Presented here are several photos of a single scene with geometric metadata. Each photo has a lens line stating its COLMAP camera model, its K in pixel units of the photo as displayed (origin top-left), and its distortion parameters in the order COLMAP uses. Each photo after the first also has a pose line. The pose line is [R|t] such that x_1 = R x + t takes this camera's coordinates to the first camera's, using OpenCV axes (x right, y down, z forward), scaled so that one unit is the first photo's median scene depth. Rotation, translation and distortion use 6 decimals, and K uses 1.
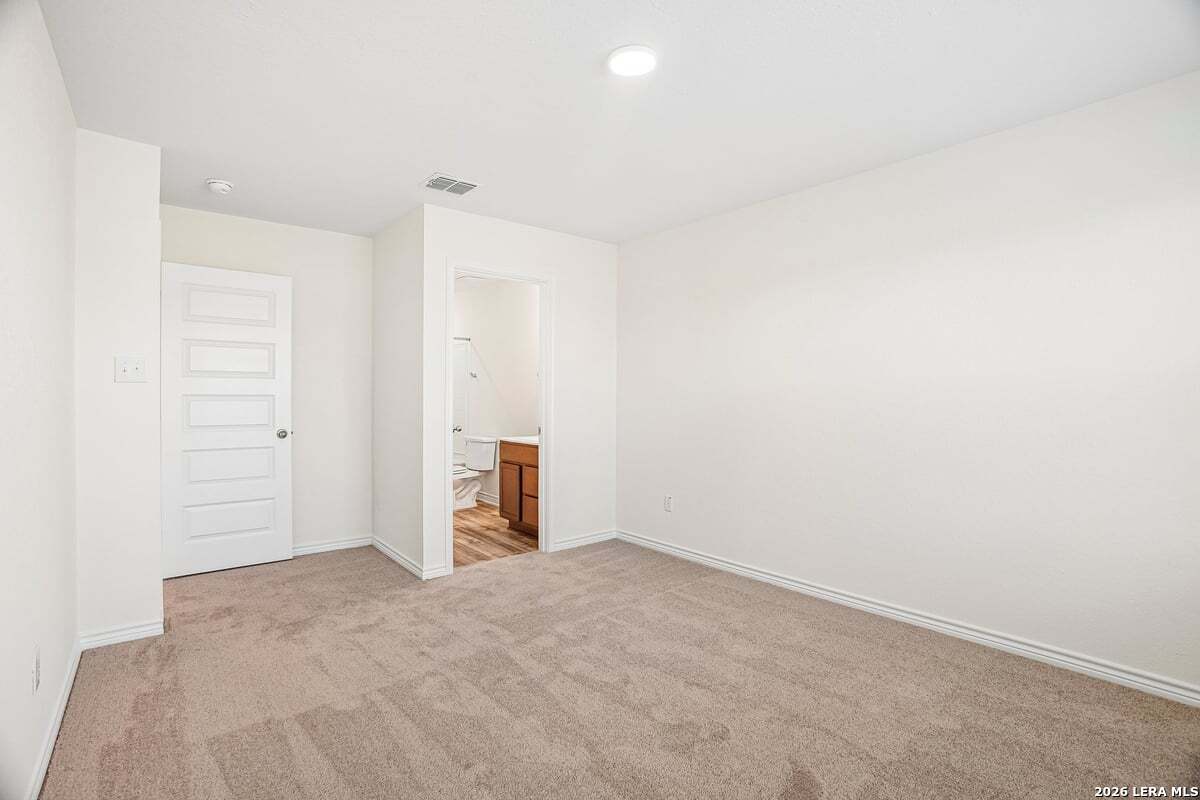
lens RADIAL K [[554.9, 0, 600.0], [0, 554.9, 400.0], [0, 0, 1]] dist [-0.072037, 0.023458]
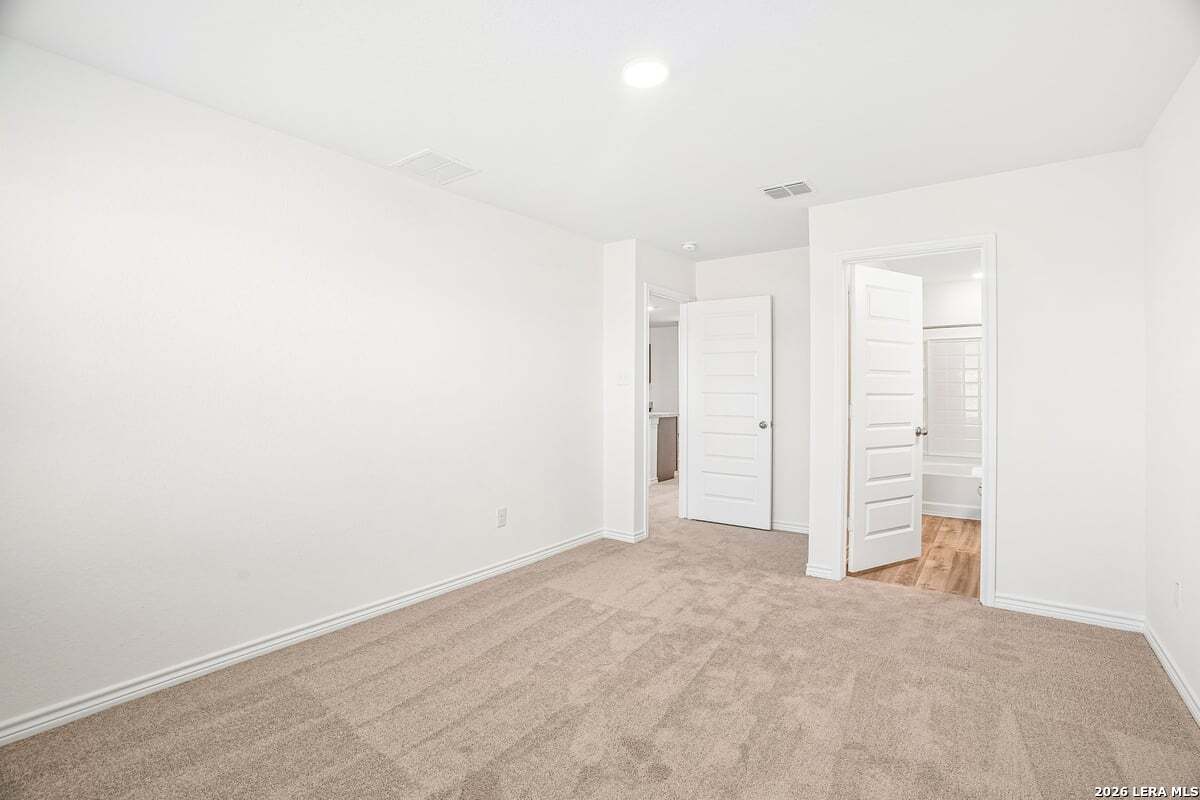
lens RADIAL K [[554.9, 0, 600.0], [0, 554.9, 400.0], [0, 0, 1]] dist [-0.072037, 0.023458]
pose [[0.236478, 0.015400, -0.971515, 0.696733], [-0.005632, 0.999879, 0.014478, -0.015079], [0.971621, 0.002048, 0.236536, 0.457277]]
